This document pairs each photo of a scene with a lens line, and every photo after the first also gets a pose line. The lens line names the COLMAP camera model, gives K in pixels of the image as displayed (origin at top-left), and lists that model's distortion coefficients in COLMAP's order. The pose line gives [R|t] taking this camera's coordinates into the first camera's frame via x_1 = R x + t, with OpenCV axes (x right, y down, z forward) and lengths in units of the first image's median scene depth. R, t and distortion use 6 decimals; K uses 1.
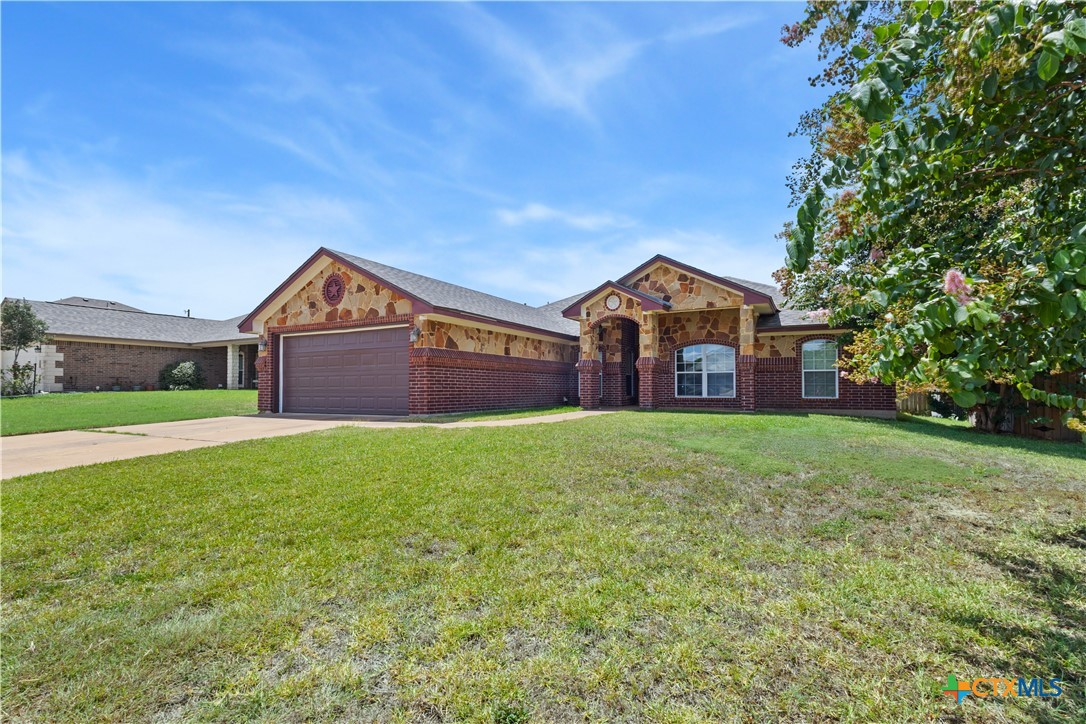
lens RADIAL K [[503.5, 0, 543.0], [0, 503.5, 362.0], [0, 0, 1]] dist [0.000441, 0.000109]
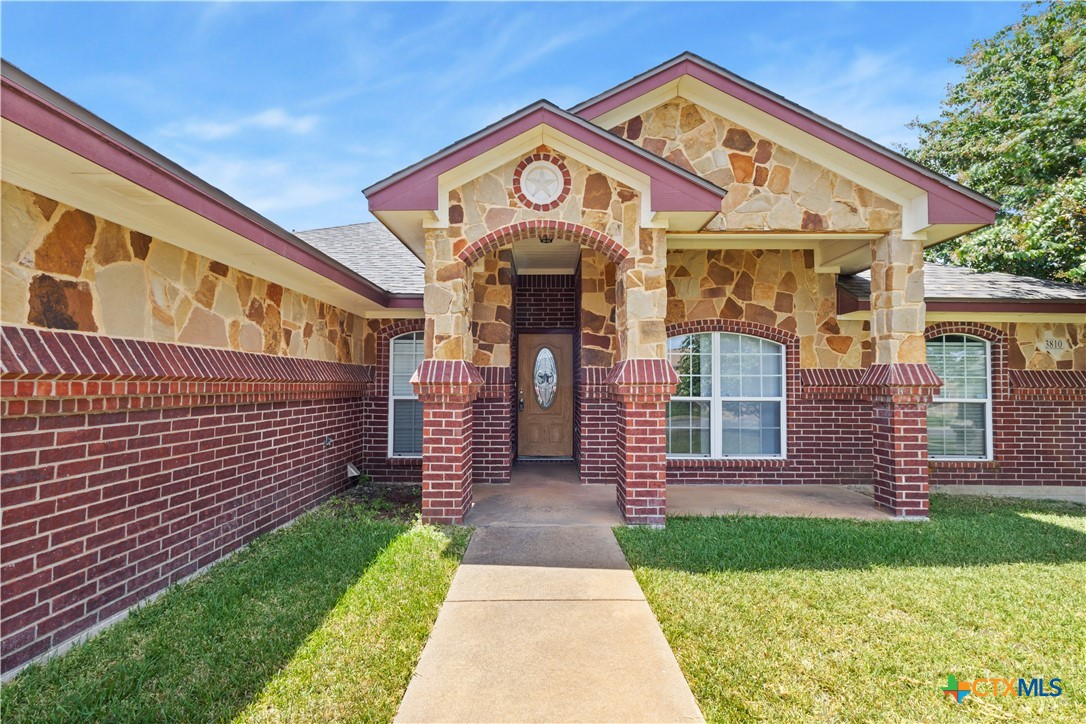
lens RADIAL K [[503.5, 0, 543.0], [0, 503.5, 362.0], [0, 0, 1]] dist [0.000441, 0.000109]
pose [[0.882460, 0.026573, 0.469636, -0.005365], [-0.031163, 0.999512, 0.002002, -0.007037], [-0.469354, -0.016402, 0.882858, 0.722436]]
